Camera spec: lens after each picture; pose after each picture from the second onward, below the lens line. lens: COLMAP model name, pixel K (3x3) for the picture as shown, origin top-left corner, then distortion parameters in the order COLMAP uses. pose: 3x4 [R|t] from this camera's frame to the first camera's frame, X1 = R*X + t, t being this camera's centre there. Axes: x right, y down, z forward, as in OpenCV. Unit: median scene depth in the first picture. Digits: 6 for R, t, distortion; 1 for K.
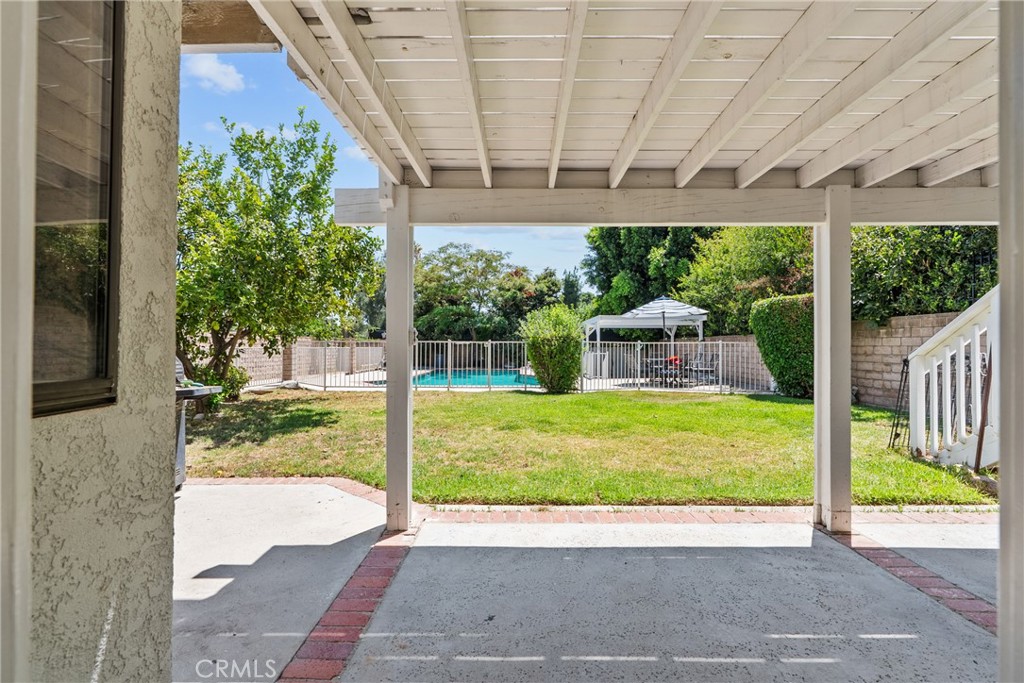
lens RADIAL K [[462.5, 0, 513.0], [0, 462.5, 340.4], [0, 0, 1]] dist [-0.007637, 0.002116]
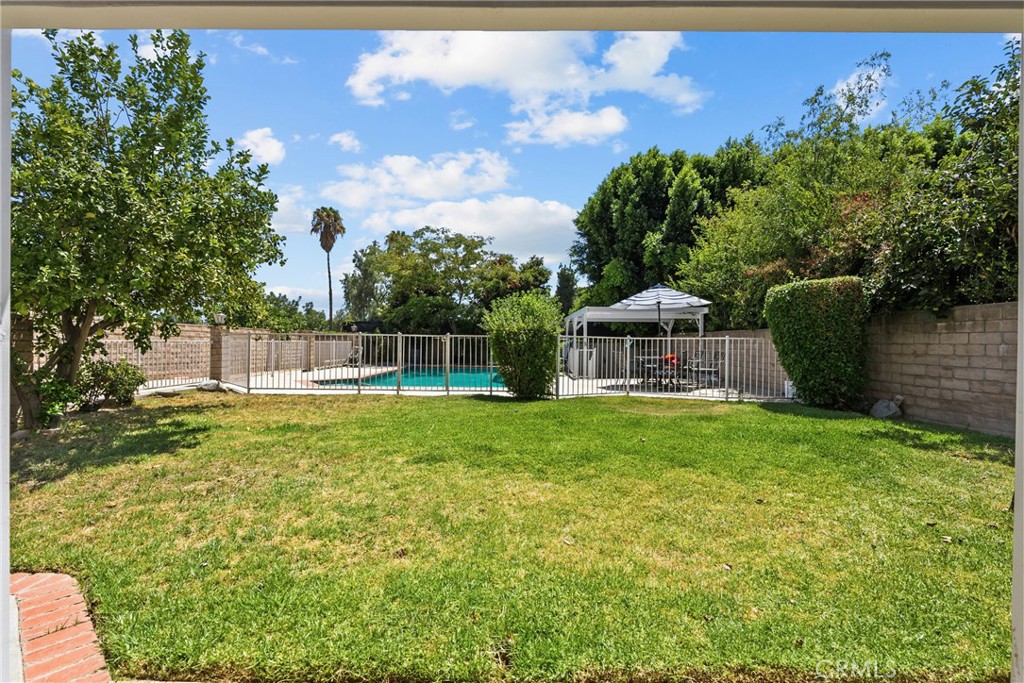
lens RADIAL K [[462.5, 0, 512.6], [0, 462.5, 338.7], [0, 0, 1]] dist [-0.007637, 0.002116]
pose [[0.999966, 0.007037, 0.004367, 0.061385], [-0.007069, 0.999948, 0.007416, 0.001902], [-0.004315, -0.007446, 0.999963, 0.170884]]
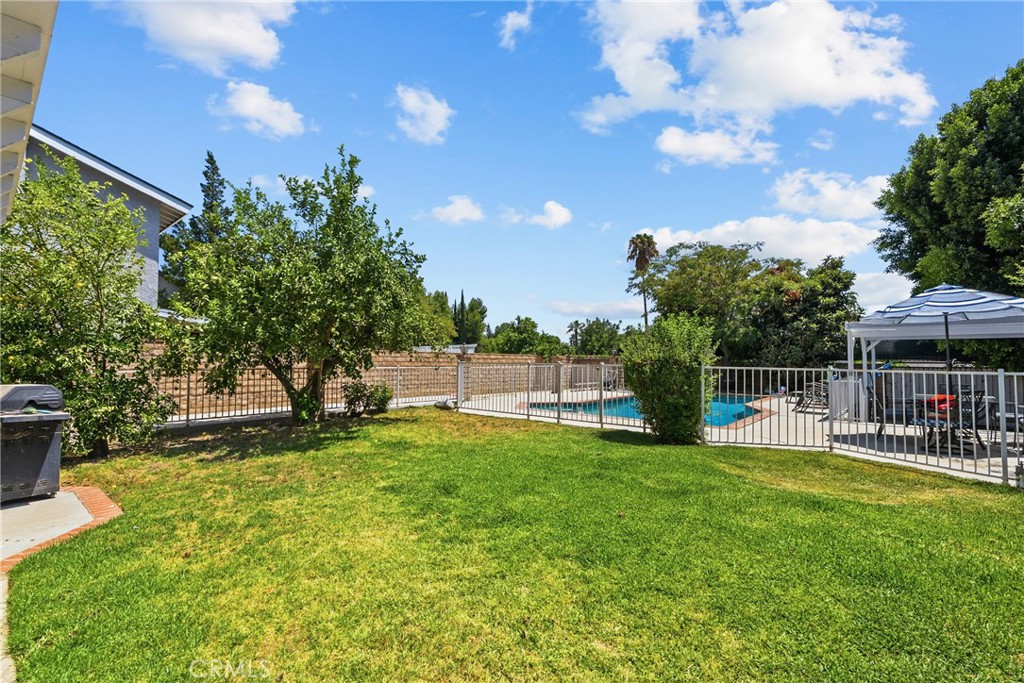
lens RADIAL K [[462.5, 0, 520.1], [0, 462.5, 346.0], [0, 0, 1]] dist [-0.007637, 0.002116]
pose [[0.769286, -0.014878, -0.638731, 0.346869], [0.004894, 0.999837, -0.017396, -0.016237], [0.638886, 0.010256, 0.769233, 0.300512]]
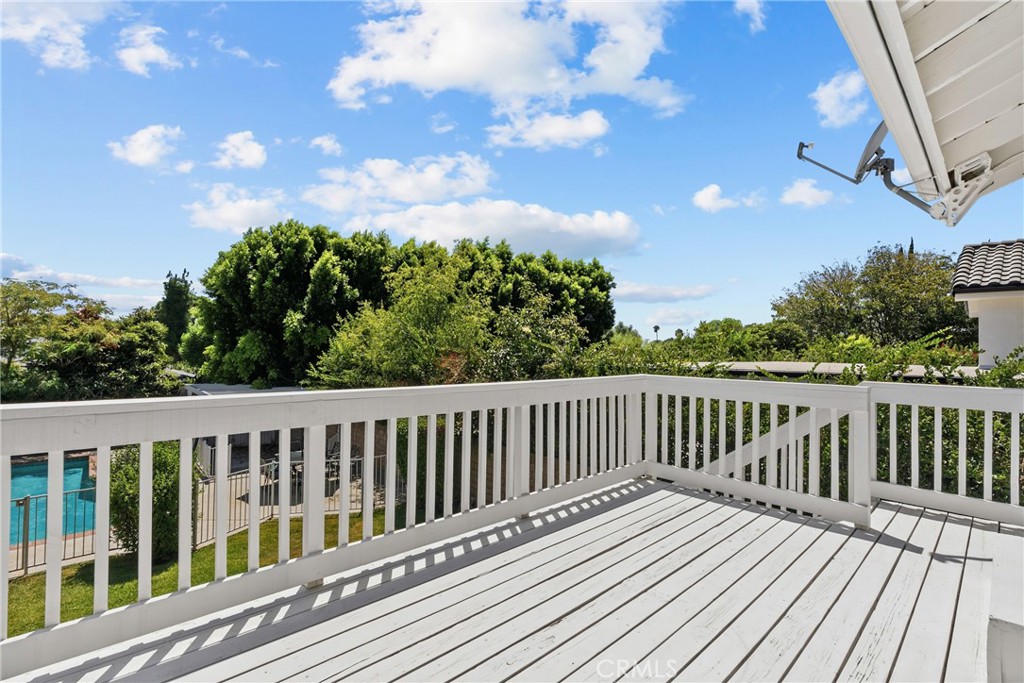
lens RADIAL K [[462.5, 0, 510.0], [0, 462.5, 344.9], [0, 0, 1]] dist [-0.007637, 0.002116]
pose [[0.729357, 0.020171, 0.683836, -0.001506], [-0.022535, 0.999731, -0.005454, -0.226762], [-0.683762, -0.011432, 0.729615, 0.061782]]
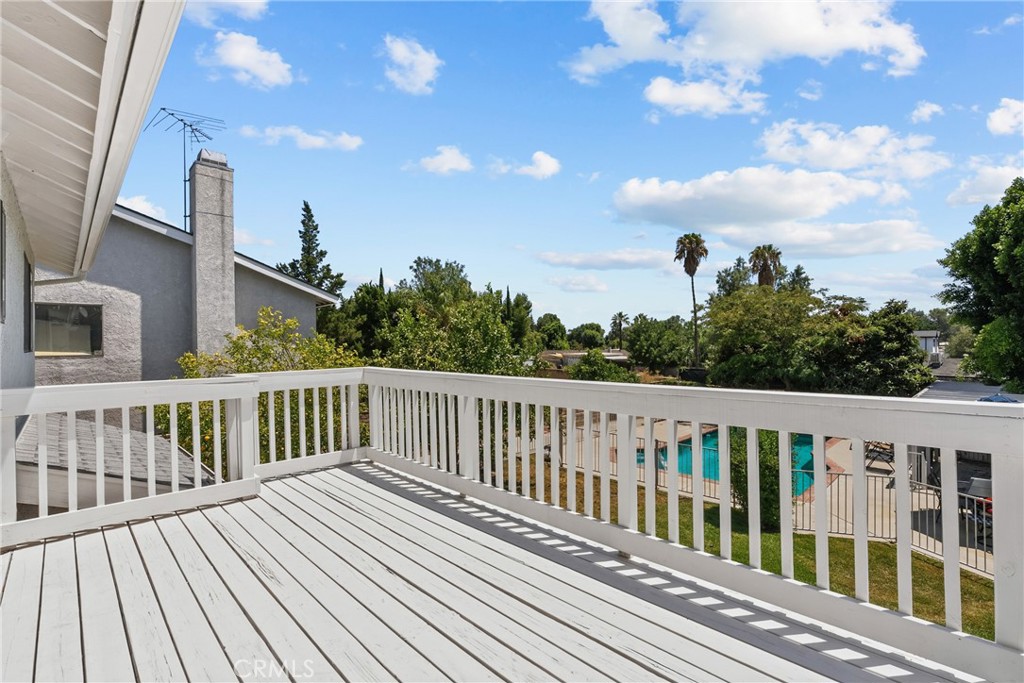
lens RADIAL K [[462.5, 0, 518.3], [0, 462.5, 339.3], [0, 0, 1]] dist [-0.007637, 0.002116]
pose [[0.711752, -0.011004, -0.702344, 0.361165], [0.017971, 0.999835, 0.002547, -0.228756], [0.702201, -0.014434, 0.711833, 0.069773]]
